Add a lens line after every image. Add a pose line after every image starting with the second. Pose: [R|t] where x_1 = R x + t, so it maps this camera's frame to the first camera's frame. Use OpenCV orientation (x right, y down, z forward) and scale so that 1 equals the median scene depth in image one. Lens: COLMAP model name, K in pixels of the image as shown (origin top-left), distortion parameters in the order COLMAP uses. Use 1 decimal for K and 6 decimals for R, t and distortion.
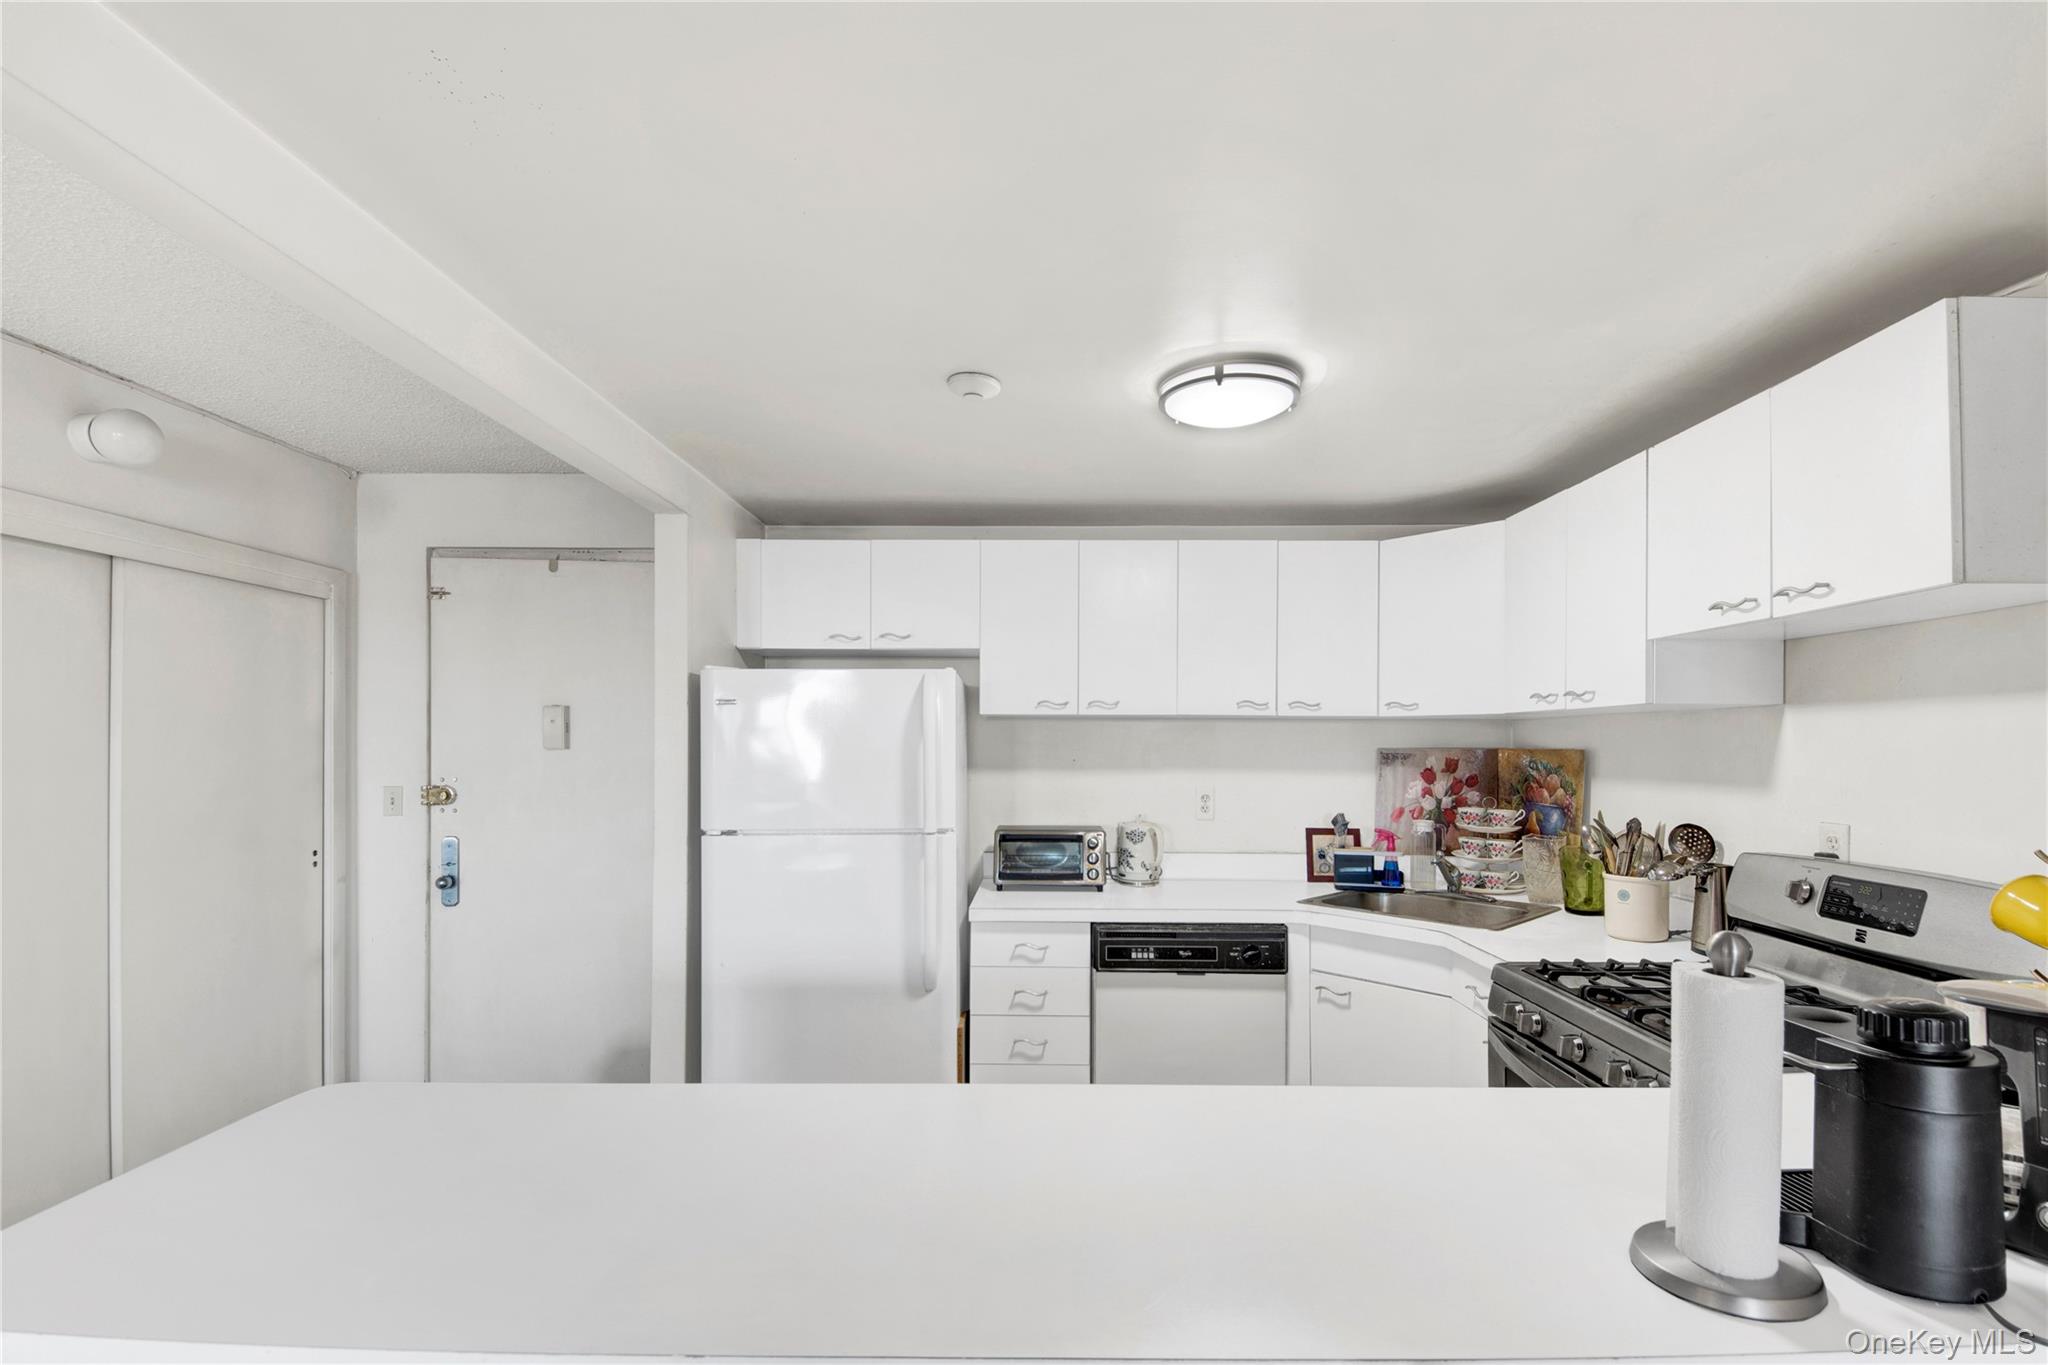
lens RADIAL K [[923.5, 0, 1049.4], [0, 923.5, 750.0], [0, 0, 1]] dist [0.004714, 0.000035]
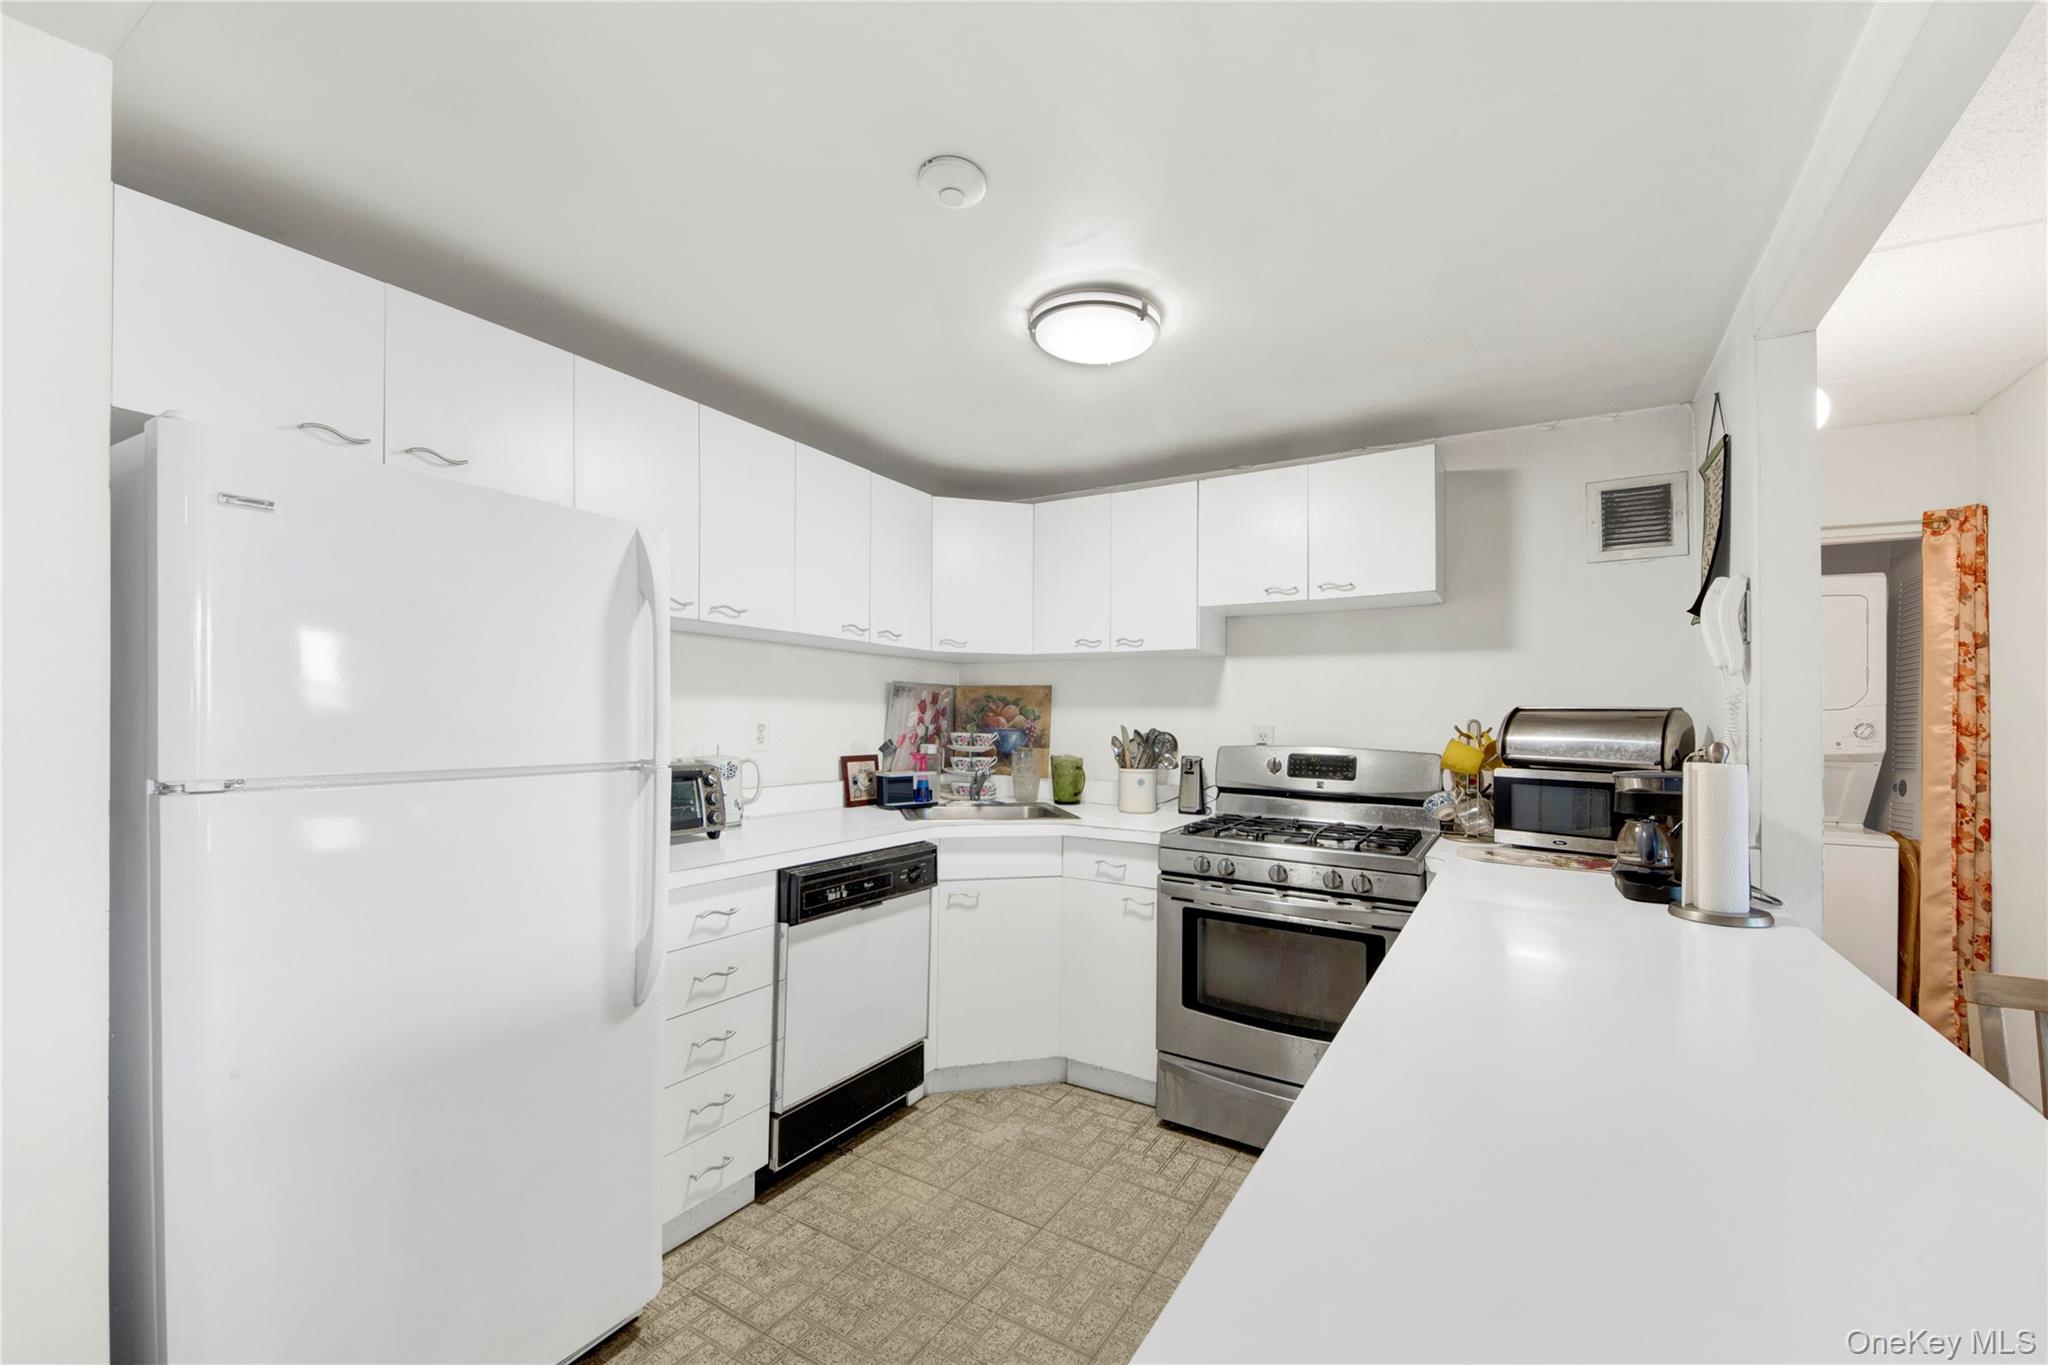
lens RADIAL K [[790.9, 0, 1023.3], [0, 790.9, 701.0], [0, 0, 1]] dist [-0.030274, -0.001478]
pose [[0.507135, 0.023988, 0.861533, -0.416870], [-0.008122, 0.999701, -0.023054, 0.045993], [-0.861828, 0.004694, 0.507179, 0.412837]]
